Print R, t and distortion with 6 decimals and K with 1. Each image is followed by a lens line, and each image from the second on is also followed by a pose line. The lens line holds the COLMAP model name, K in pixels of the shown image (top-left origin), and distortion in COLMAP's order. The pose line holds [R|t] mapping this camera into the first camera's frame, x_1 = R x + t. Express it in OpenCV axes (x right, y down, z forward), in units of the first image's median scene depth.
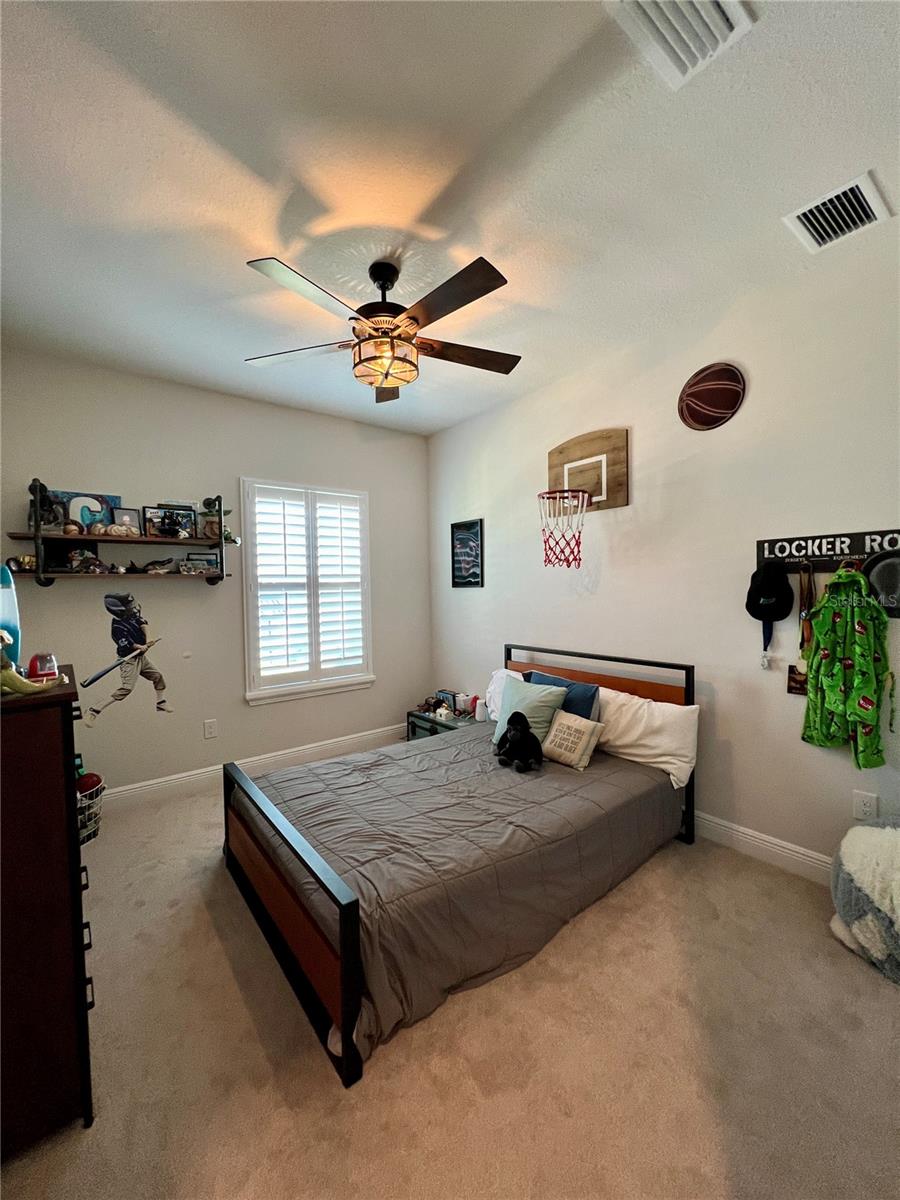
lens RADIAL K [[478.7, 0, 451.3], [0, 478.7, 599.0], [0, 0, 1]] dist [0.001306, -0.000214]
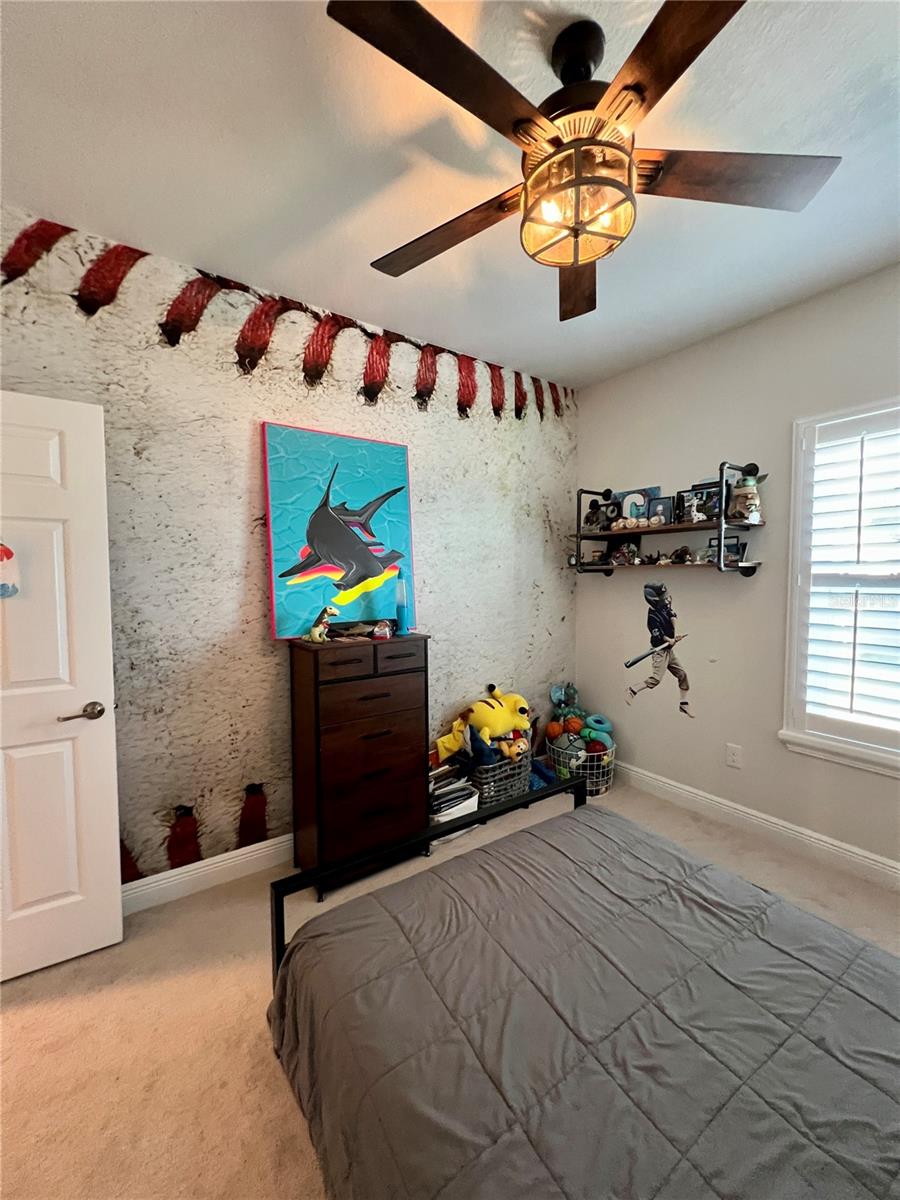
lens RADIAL K [[478.7, 0, 442.5], [0, 478.7, 600.5], [0, 0, 1]] dist [0.001306, -0.000214]
pose [[-0.060689, 0.069245, -0.995752, 0.339622], [-0.018062, 0.997351, 0.070457, -0.039612], [0.997993, 0.022261, -0.059278, 0.612968]]
